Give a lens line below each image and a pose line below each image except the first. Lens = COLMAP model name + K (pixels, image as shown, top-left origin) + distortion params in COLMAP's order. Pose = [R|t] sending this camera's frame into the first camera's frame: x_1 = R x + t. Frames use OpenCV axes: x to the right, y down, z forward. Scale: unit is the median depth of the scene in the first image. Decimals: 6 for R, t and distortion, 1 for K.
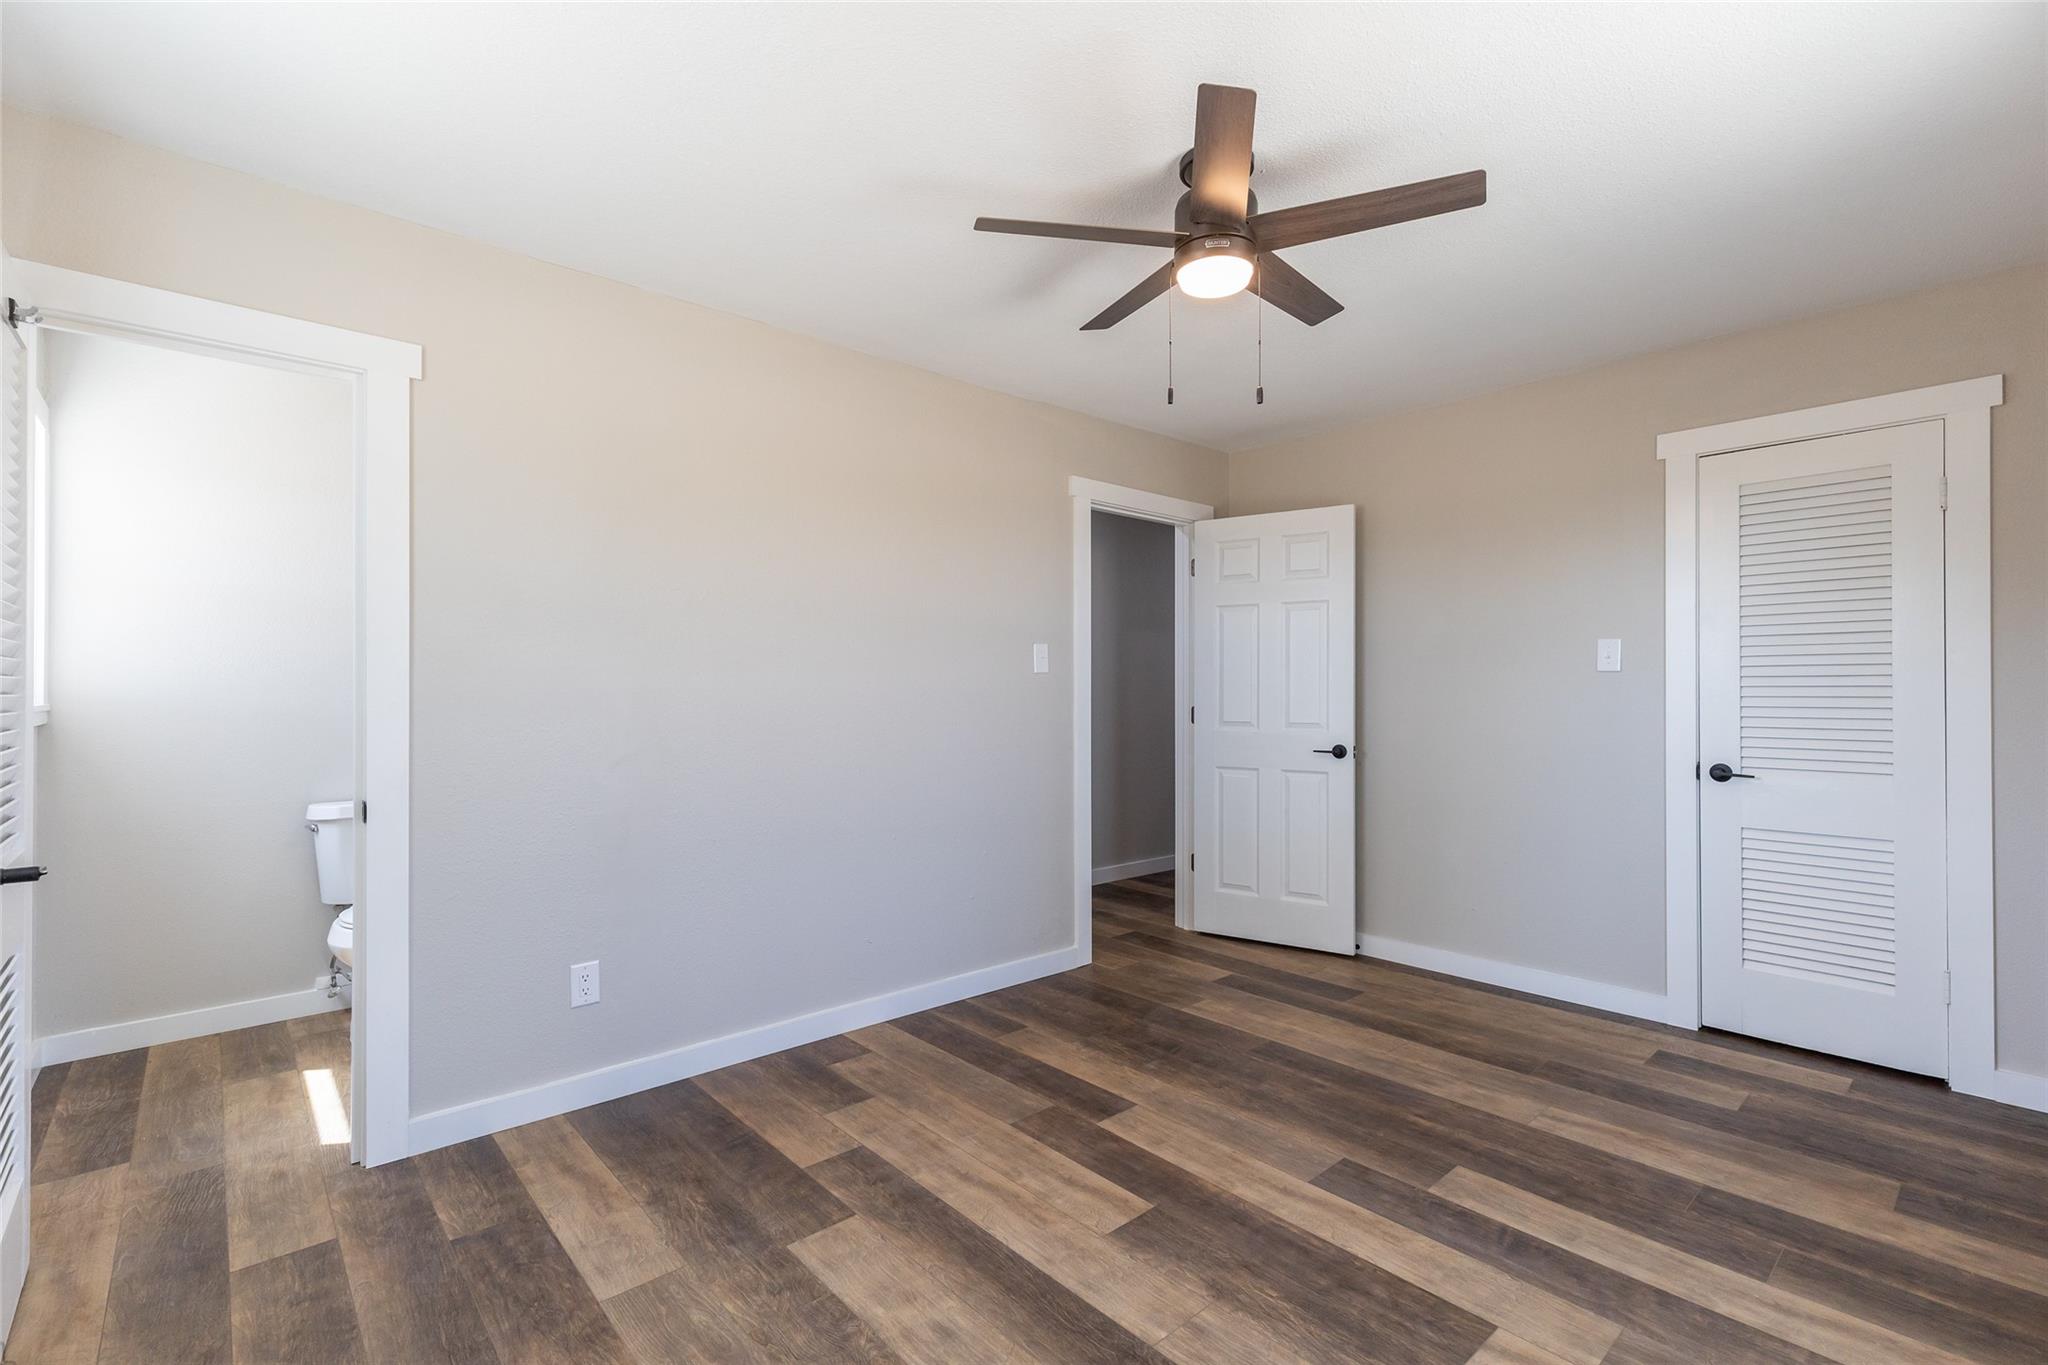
lens RADIAL K [[925.4, 0, 995.3], [0, 925.4, 687.2], [0, 0, 1]] dist [0.007253, -0.001275]
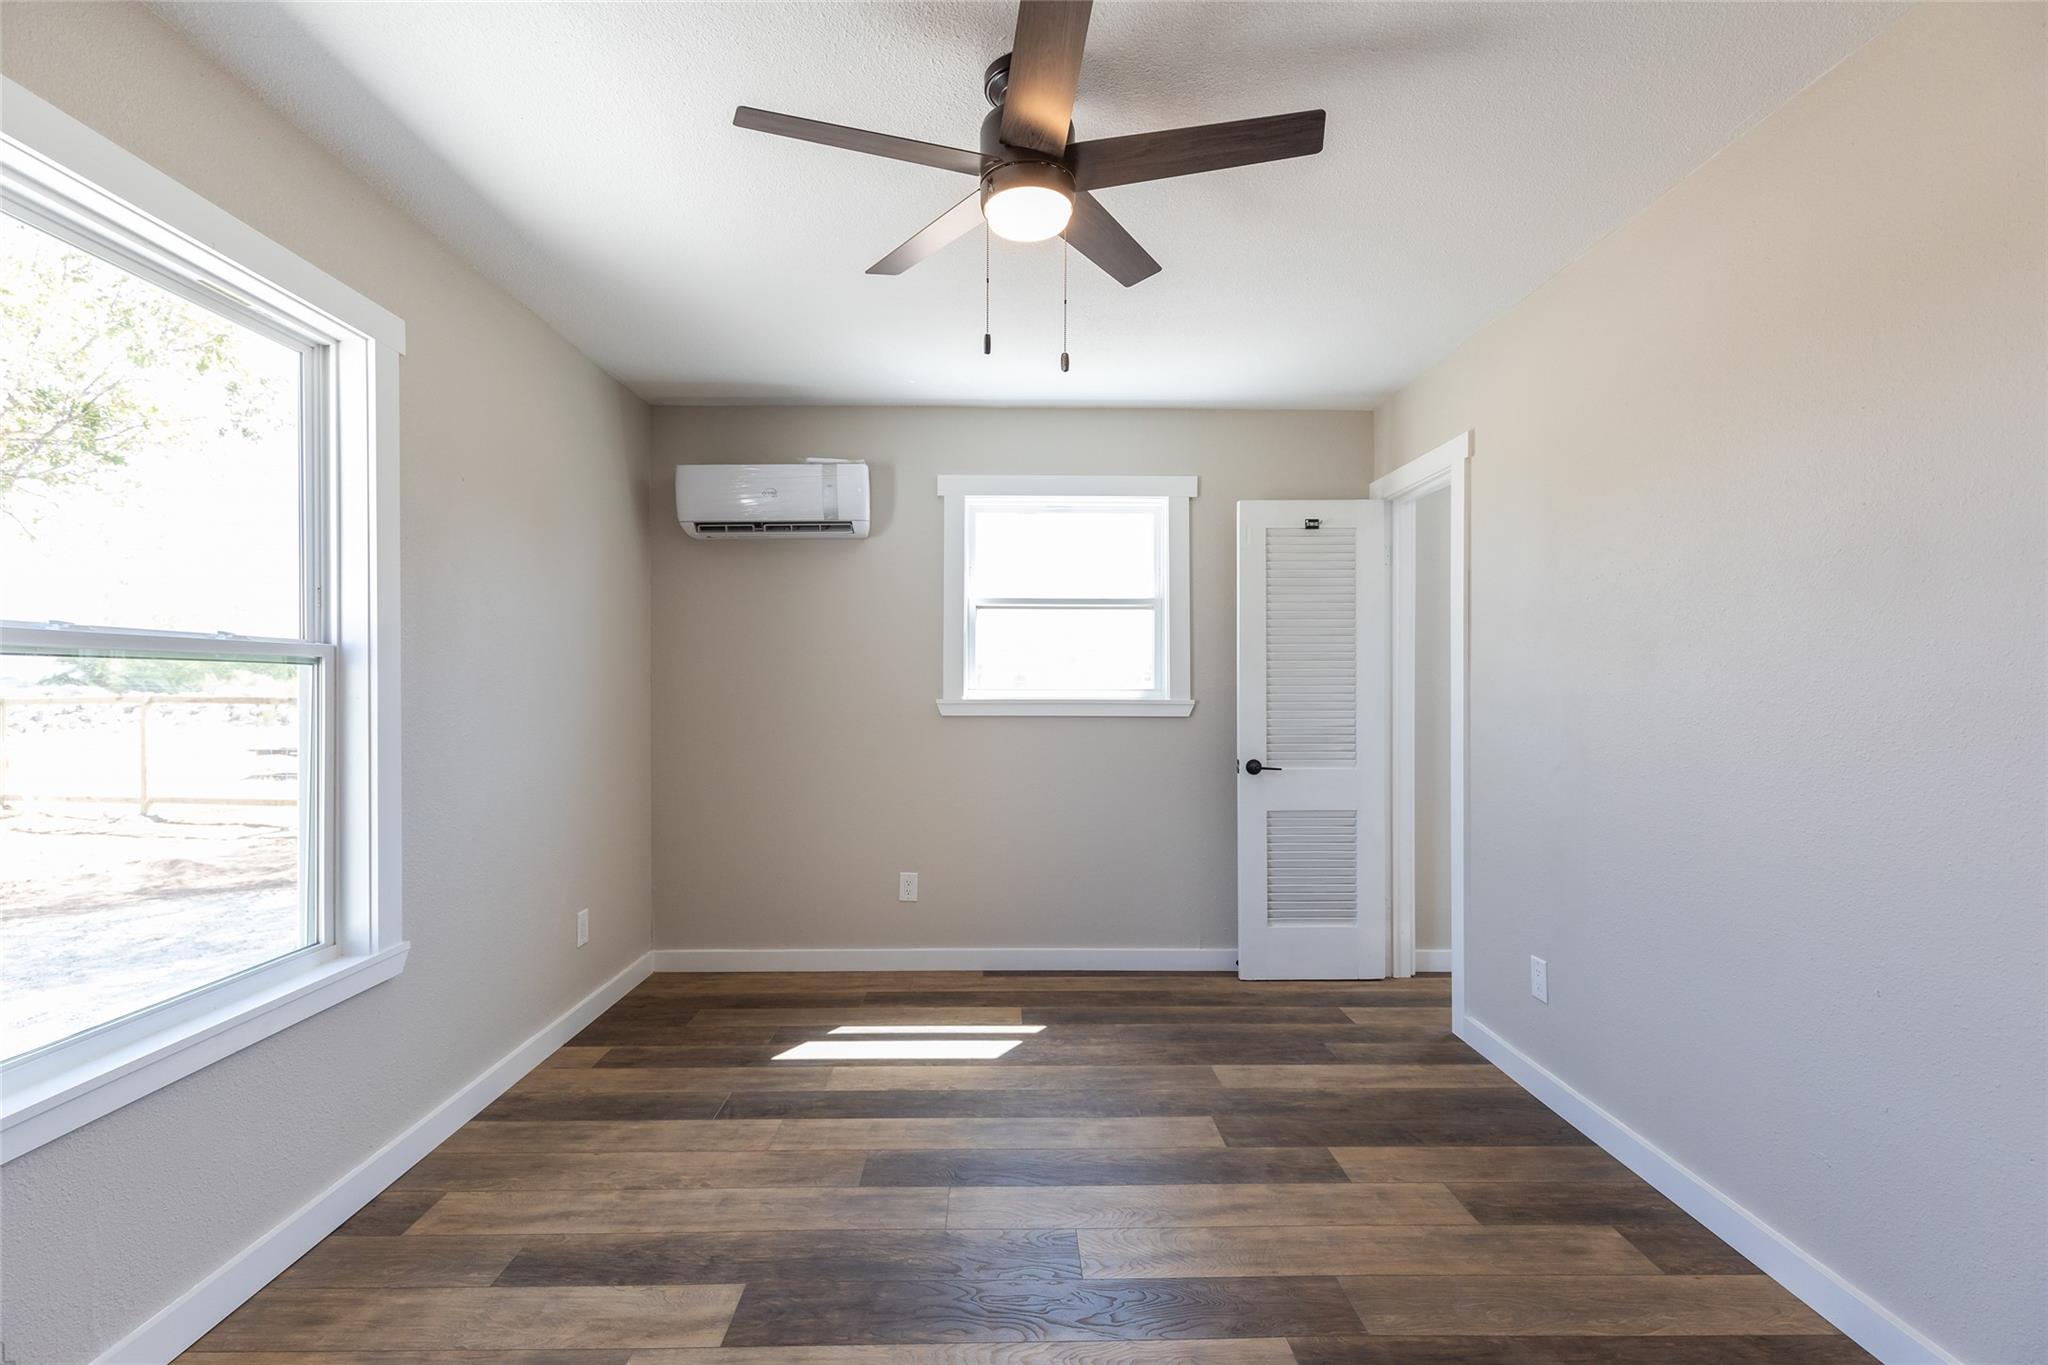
lens RADIAL K [[925.4, 0, 1032.5], [0, 925.4, 684.9], [0, 0, 1]] dist [0.007253, -0.001275]
pose [[-0.628694, -0.001417, -0.777651, 0.884523], [0.004973, 0.999971, -0.005843, -0.001210], [0.777637, -0.007541, -0.628668, 1.513677]]
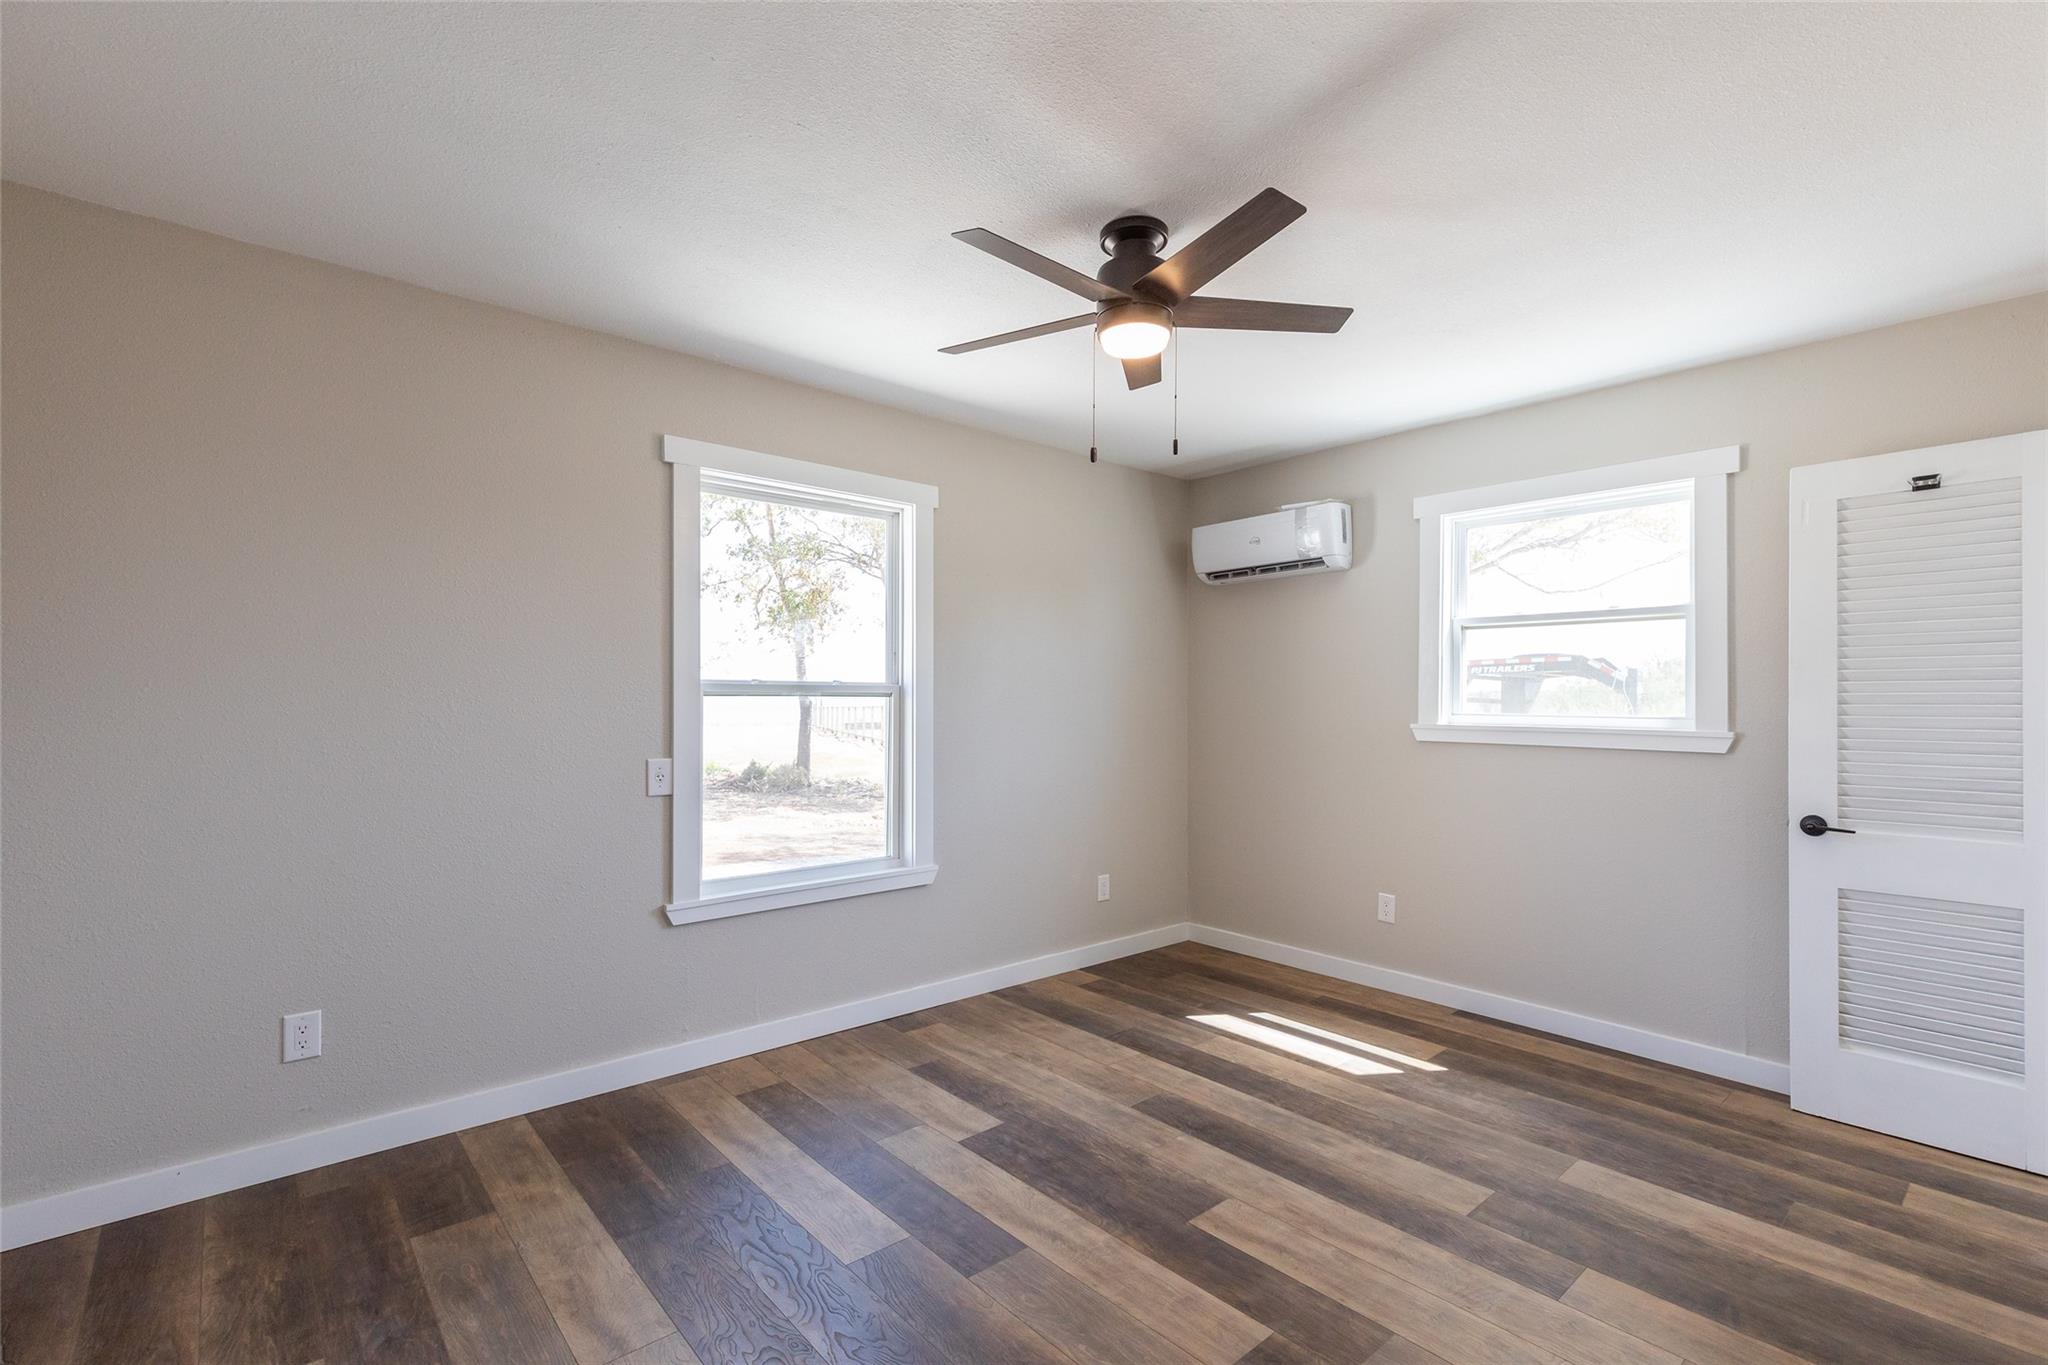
lens RADIAL K [[925.4, 0, 1022.6], [0, 925.4, 694.4], [0, 0, 1]] dist [0.007253, -0.001275]
pose [[-0.999830, -0.005121, -0.017733, 0.376268], [-0.004888, 0.999902, -0.013111, -0.015067], [0.017798, -0.013022, -0.999757, 2.028521]]
